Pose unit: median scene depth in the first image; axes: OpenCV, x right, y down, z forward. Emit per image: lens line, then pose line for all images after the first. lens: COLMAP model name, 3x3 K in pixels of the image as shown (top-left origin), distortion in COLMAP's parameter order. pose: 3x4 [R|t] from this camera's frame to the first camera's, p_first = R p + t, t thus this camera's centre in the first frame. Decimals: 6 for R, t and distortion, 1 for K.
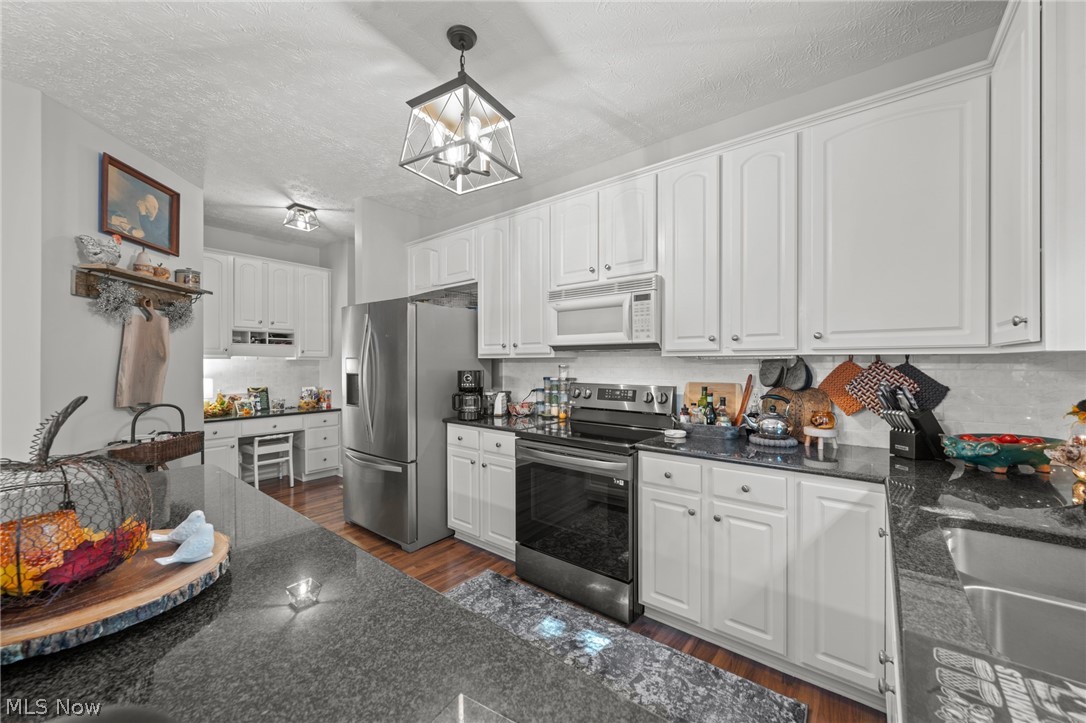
lens RADIAL K [[414.5, 0, 539.8], [0, 414.5, 360.6], [0, 0, 1]] dist [-0.002451, -0.000148]
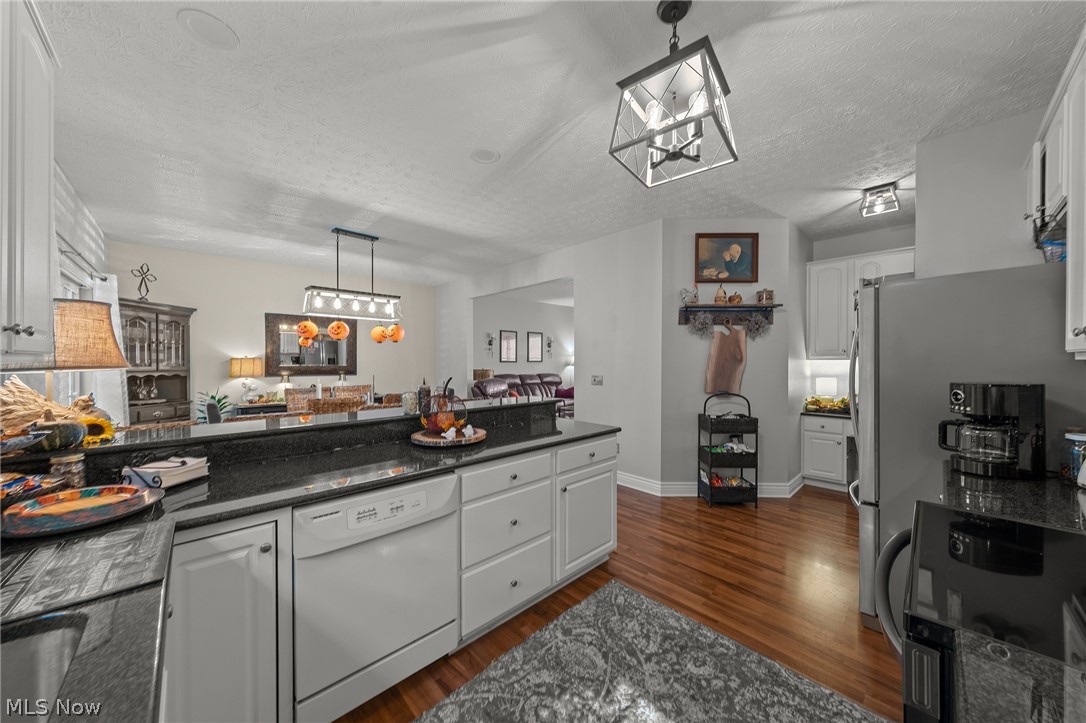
lens RADIAL K [[375.5, 0, 540.5], [0, 375.5, 360.6], [0, 0, 1]] dist [0.001162, 0.000116]
pose [[-0.134488, 0.003434, -0.990909, 0.432913], [0.004271, 0.999987, 0.002886, -0.011653], [0.990906, -0.003844, -0.134501, 0.534697]]
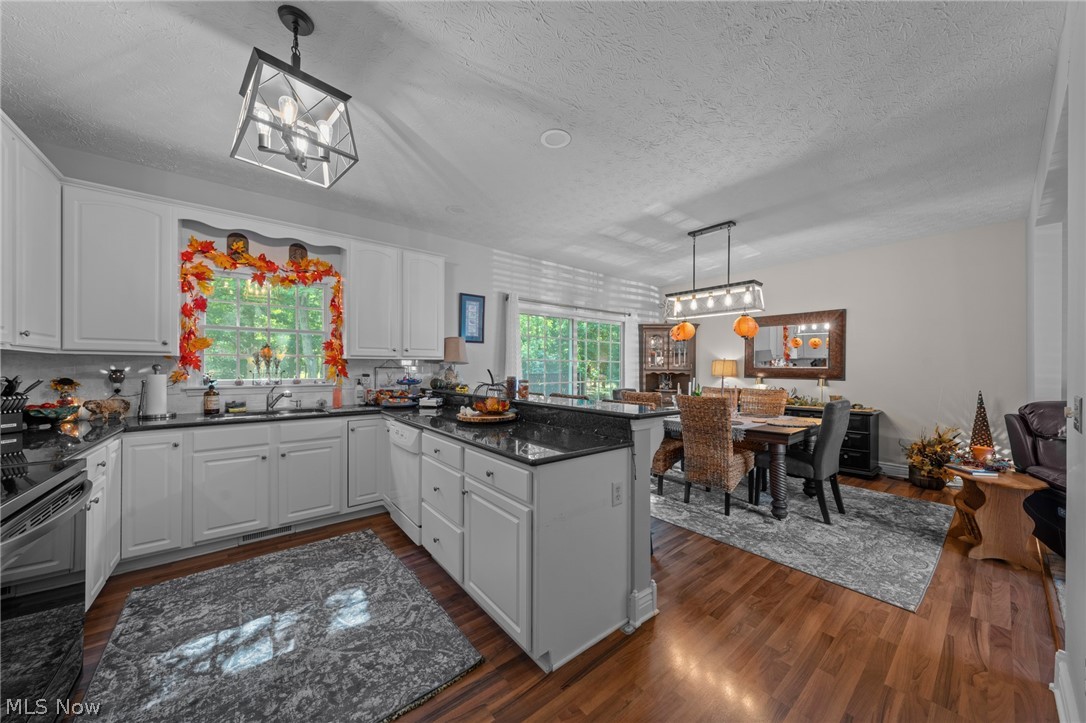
lens RADIAL K [[371.9, 0, 540.6], [0, 371.9, 367.5], [0, 0, 1]] dist [0.000214, 0.000175]
pose [[-0.975931, 0.000420, 0.218079, -0.611026], [0.000035, 0.999998, -0.001771, 0.018883], [-0.218079, -0.001721, -0.975930, 1.122688]]
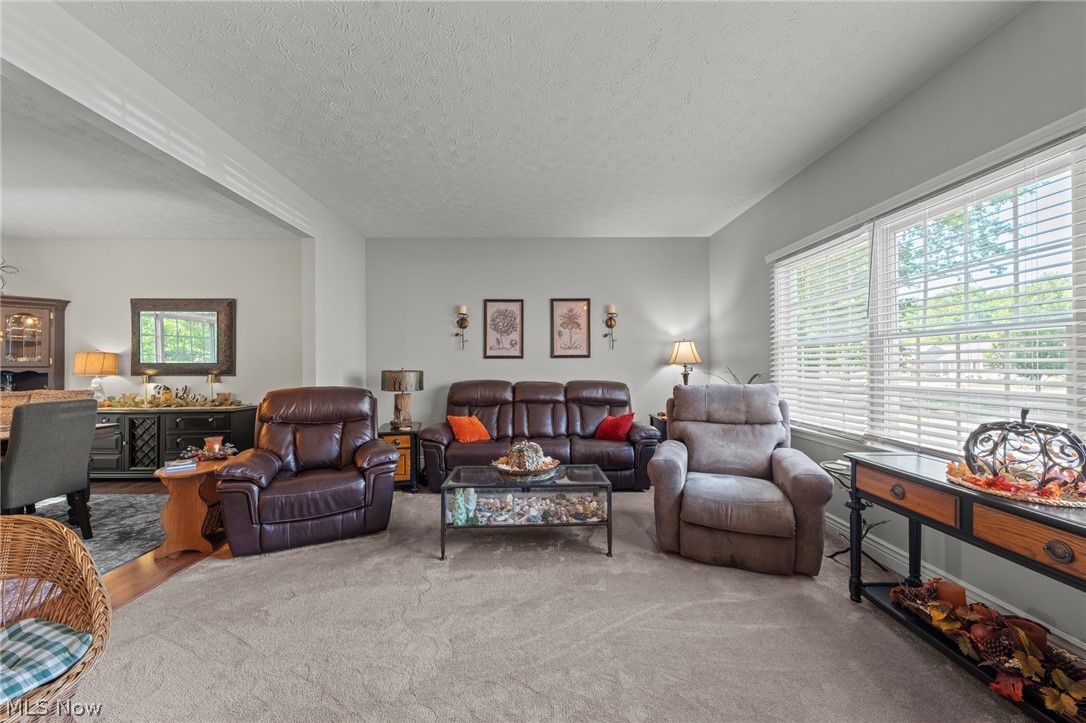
lens RADIAL K [[403.2, 0, 536.3], [0, 403.2, 366.6], [0, 0, 1]] dist [0.000370, 0.000134]
pose [[-0.779489, 0.012404, -0.626294, -1.515605], [0.007550, 0.999917, 0.010406, 0.028040], [0.626371, 0.003383, -0.779518, 1.296487]]
